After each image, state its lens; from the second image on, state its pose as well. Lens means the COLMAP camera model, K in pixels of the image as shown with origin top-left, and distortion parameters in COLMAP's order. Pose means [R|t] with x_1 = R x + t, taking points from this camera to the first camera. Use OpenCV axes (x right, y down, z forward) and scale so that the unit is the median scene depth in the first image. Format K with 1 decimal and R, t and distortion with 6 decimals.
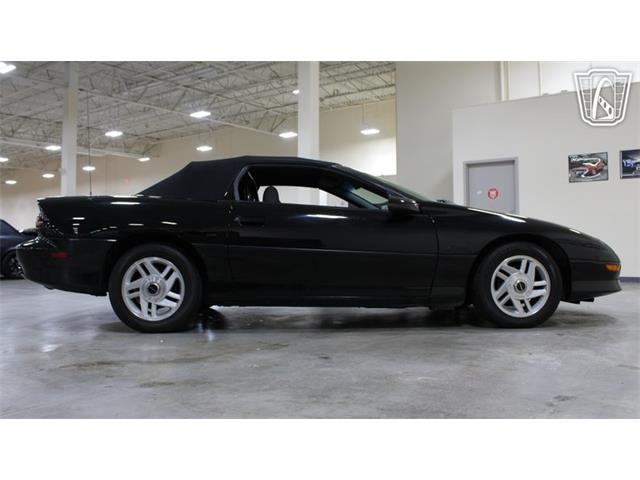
lens RADIAL K [[590.8, 0, 321.8], [0, 590.8, 223.1], [0, 0, 1]] dist [-0.113267, 0.009683]
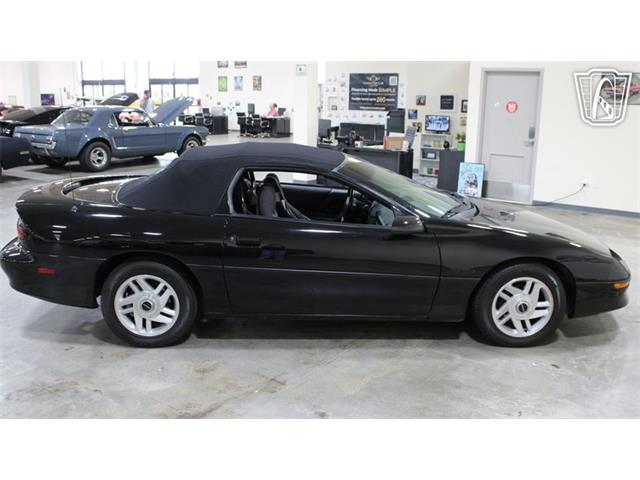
lens RADIAL K [[659.5, 0, 322.6], [0, 659.5, 218.0], [0, 0, 1]] dist [-0.085235, 0.002739]
pose [[0.999733, 0.019882, 0.011808, -0.010772], [-0.022408, 0.959000, 0.282520, -0.336988], [-0.005707, -0.282709, 0.959189, -0.009832]]
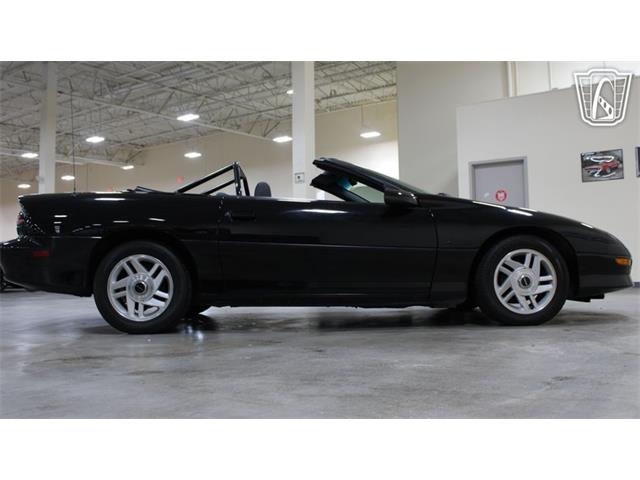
lens RADIAL K [[644.7, 0, 319.6], [0, 644.7, 218.9], [0, 0, 1]] dist [-0.098165, -0.000448]
pose [[0.999941, -0.010661, -0.002055, 0.008088], [0.010585, 0.999372, -0.033807, 0.037696], [0.002414, 0.033783, 0.999426, -0.047132]]
